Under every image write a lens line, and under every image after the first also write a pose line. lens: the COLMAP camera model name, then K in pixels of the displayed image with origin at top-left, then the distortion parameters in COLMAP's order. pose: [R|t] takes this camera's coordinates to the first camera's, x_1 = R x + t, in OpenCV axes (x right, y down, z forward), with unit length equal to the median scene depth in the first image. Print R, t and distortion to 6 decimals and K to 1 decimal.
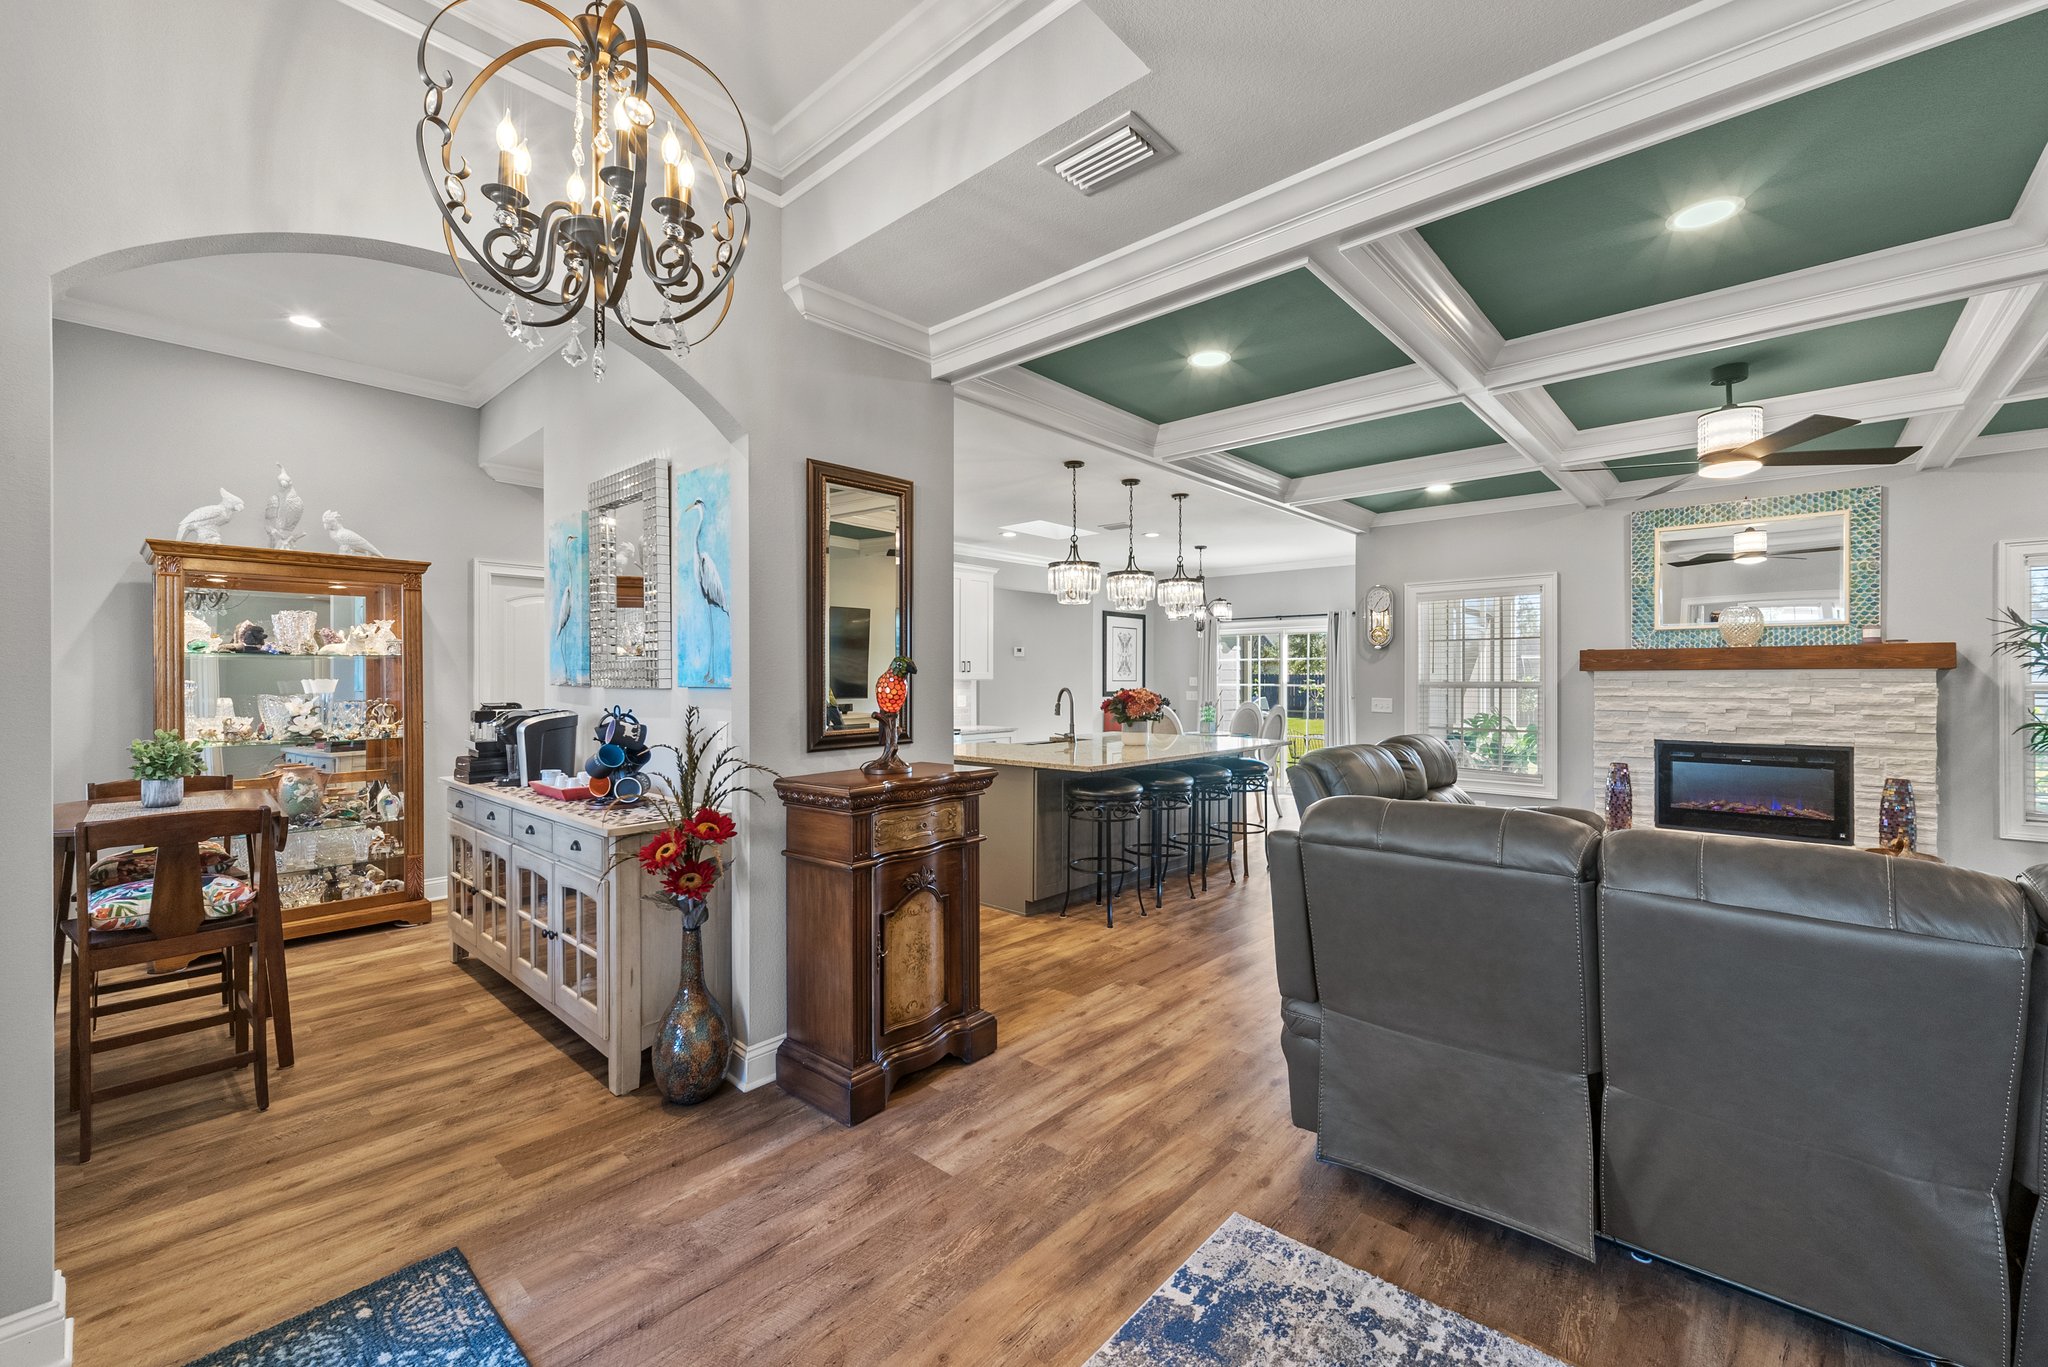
lens RADIAL K [[832.2, 0, 1035.7], [0, 832.2, 677.6], [0, 0, 1]] dist [0.011343, -0.003244]
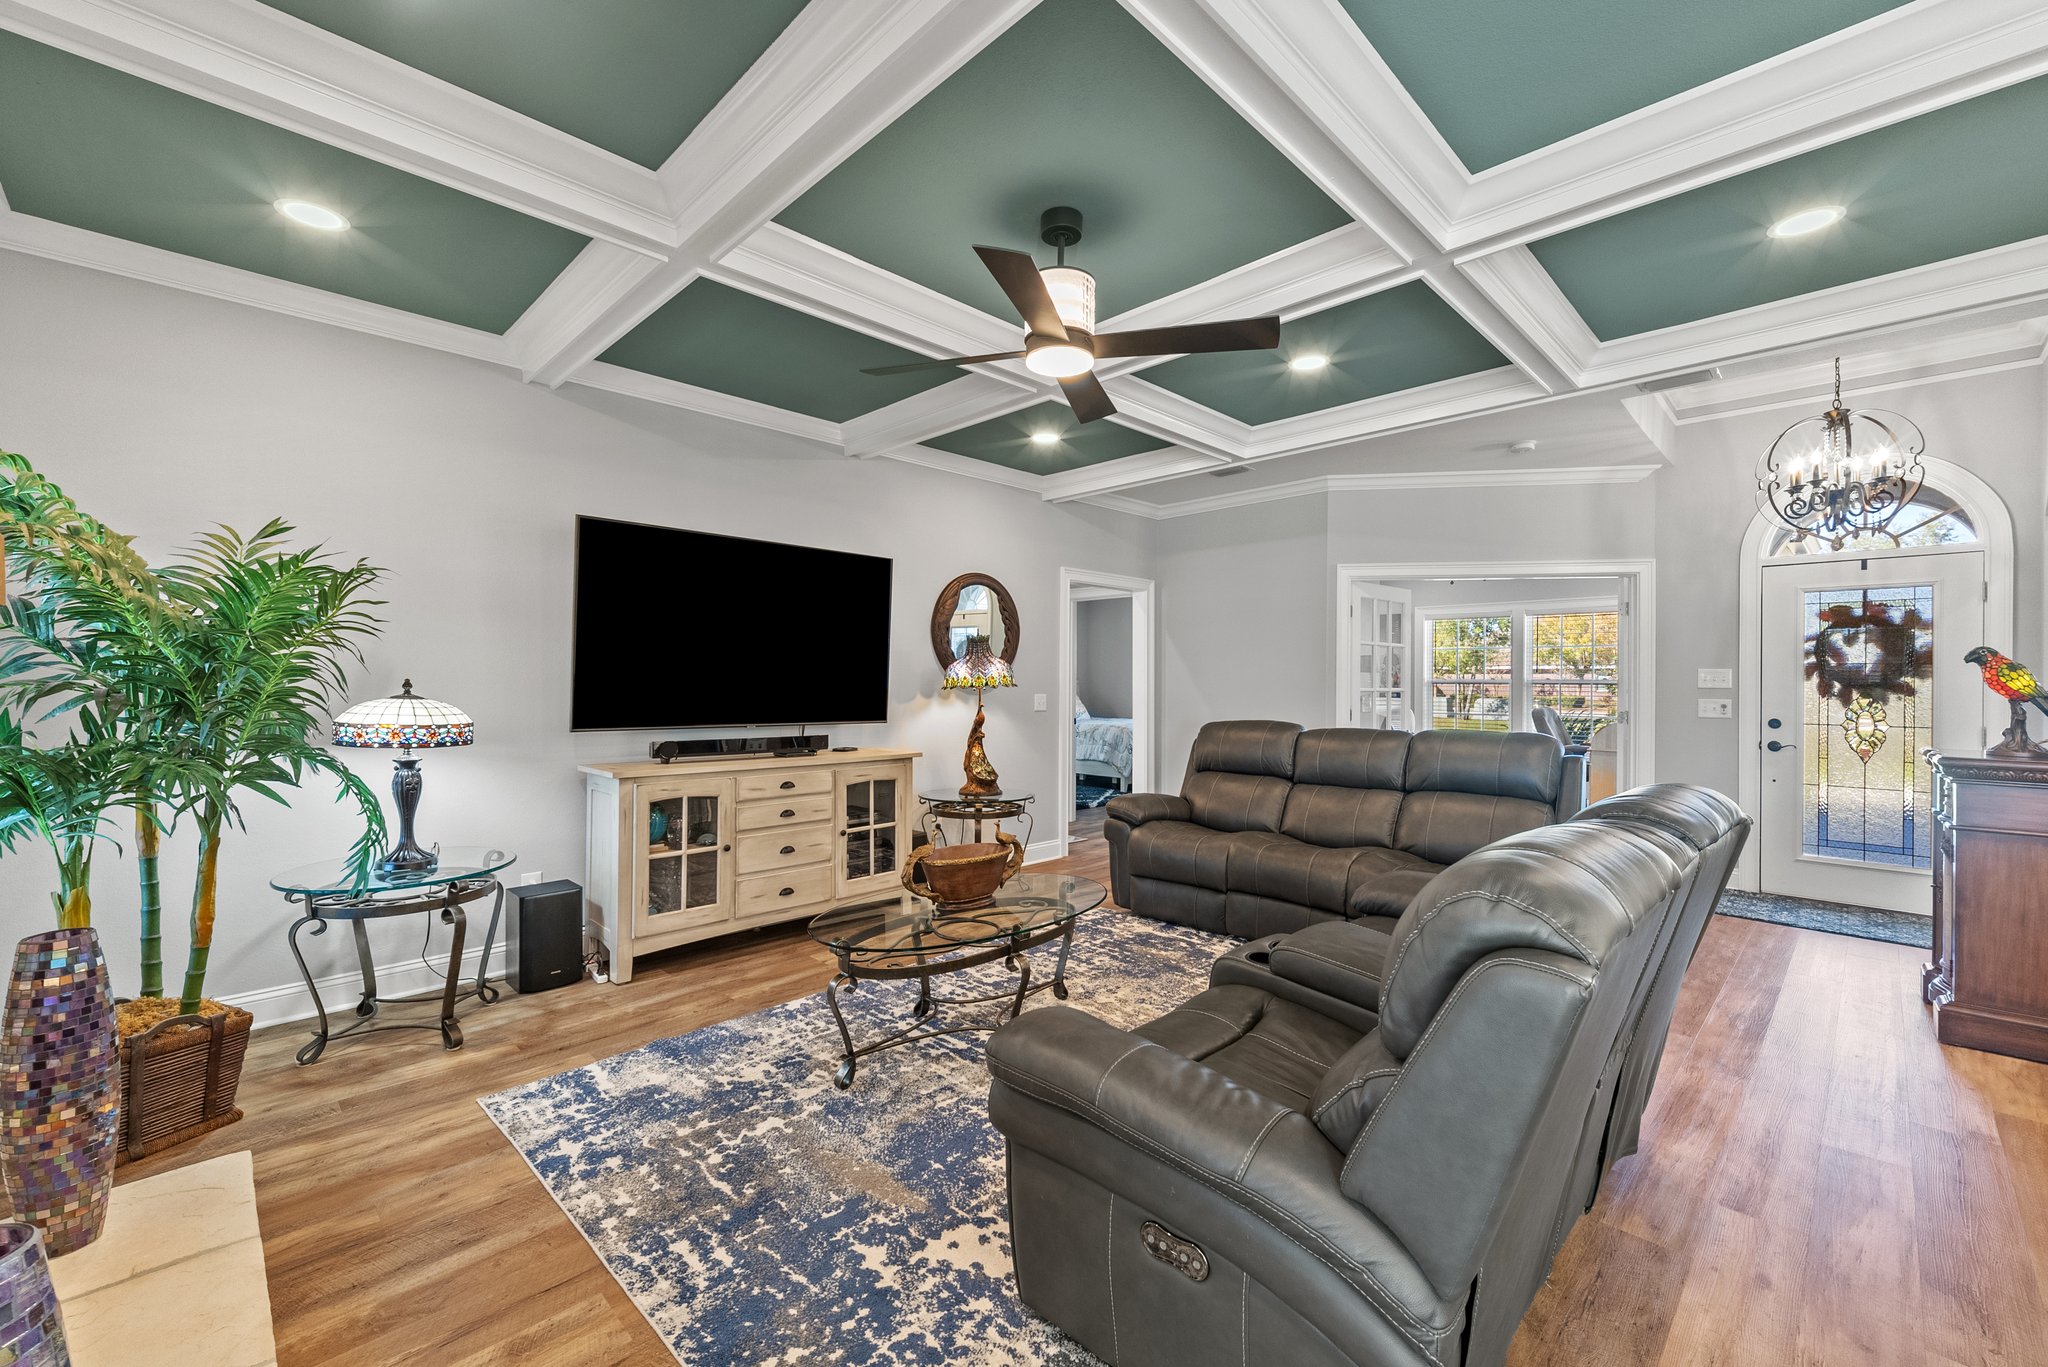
lens RADIAL K [[832.2, 0, 1030.3], [0, 832.2, 681.9], [0, 0, 1]] dist [0.011343, -0.003244]
pose [[-0.998308, -0.006480, 0.057780, 0.543963], [-0.006520, 0.999979, -0.000492, 0.015579], [-0.057776, -0.000868, -0.998329, 1.144039]]
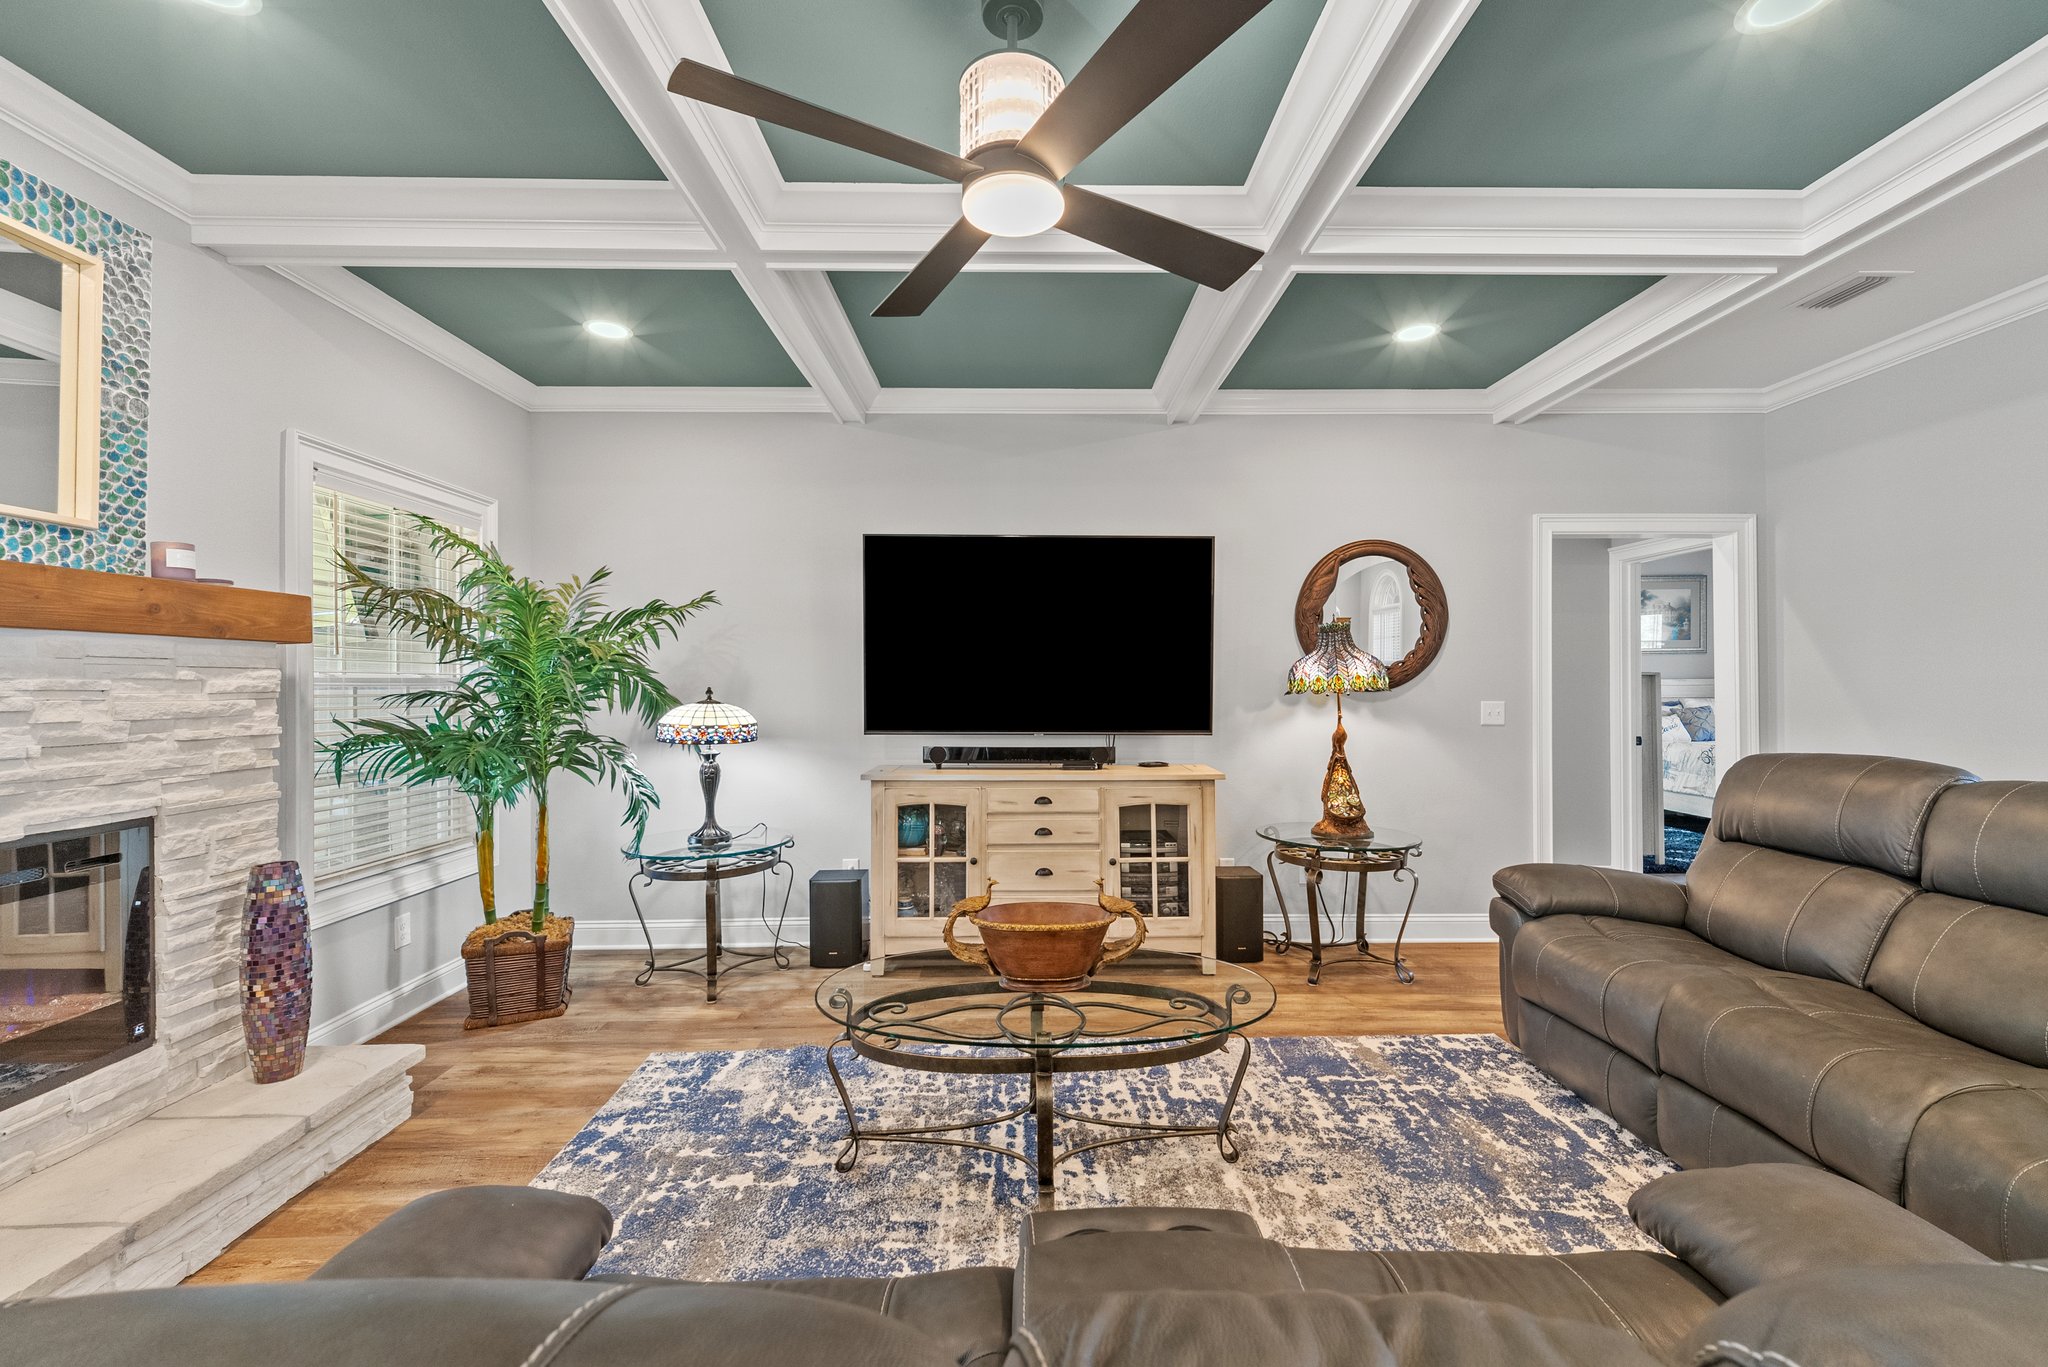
lens RADIAL K [[832.2, 0, 1034.1], [0, 832.2, 680.0], [0, 0, 1]] dist [0.011343, -0.003244]
pose [[-0.680815, 0.005298, 0.732437, 0.318911], [0.003133, 0.999986, -0.004322, 0.014287], [-0.732449, -0.000648, -0.680821, 0.880914]]
